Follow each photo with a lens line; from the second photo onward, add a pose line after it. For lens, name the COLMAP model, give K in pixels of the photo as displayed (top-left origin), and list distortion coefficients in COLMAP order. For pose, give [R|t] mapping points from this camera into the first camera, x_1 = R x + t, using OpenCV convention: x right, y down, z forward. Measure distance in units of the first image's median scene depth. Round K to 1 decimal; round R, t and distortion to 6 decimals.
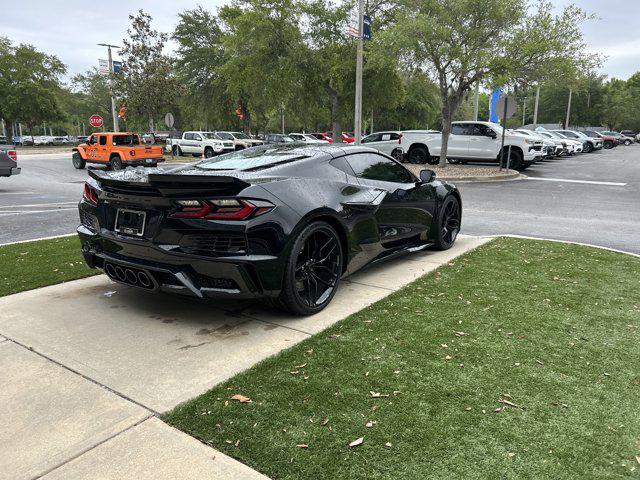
lens RADIAL K [[479.3, 0, 324.5], [0, 479.3, 236.2], [0, 0, 1]] dist [0.049283, -0.053040]
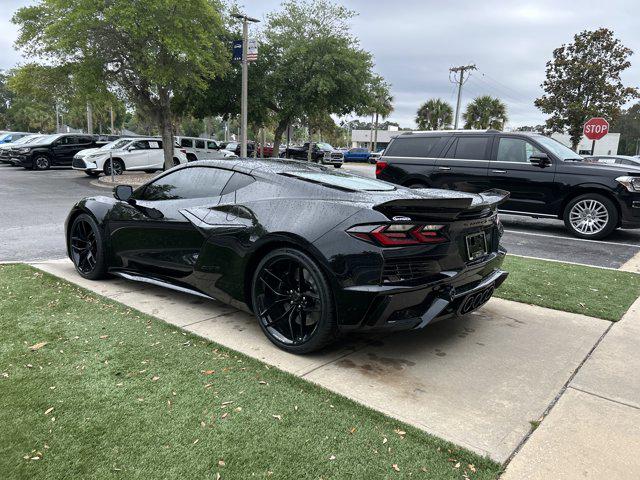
lens RADIAL K [[479.3, 0, 323.3], [0, 479.3, 236.1], [0, 0, 1]] dist [0.049283, -0.053040]
pose [[0.092390, -0.173945, 0.980412, -0.251032], [0.169714, 0.972966, 0.156631, -0.046244], [-0.981153, 0.151919, 0.119413, 0.211986]]
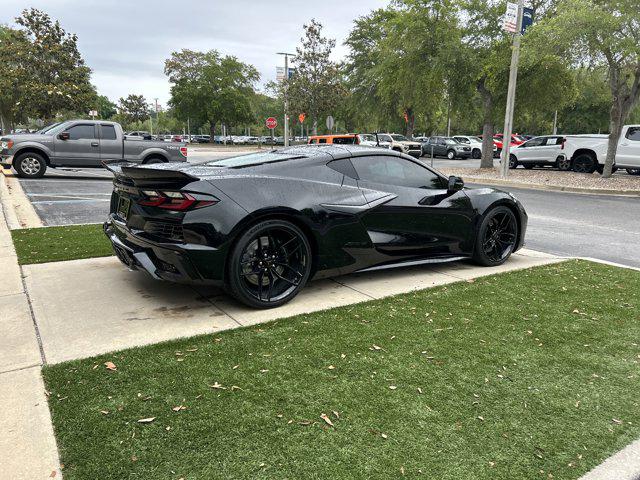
lens RADIAL K [[479.3, 0, 320.6], [0, 479.3, 240.8], [0, 0, 1]] dist [0.049283, -0.053040]
pose [[0.933643, 0.091373, -0.346355, 0.081202], [-0.089811, 0.995746, 0.020594, -0.002869], [0.346764, 0.011879, 0.937877, 0.012818]]
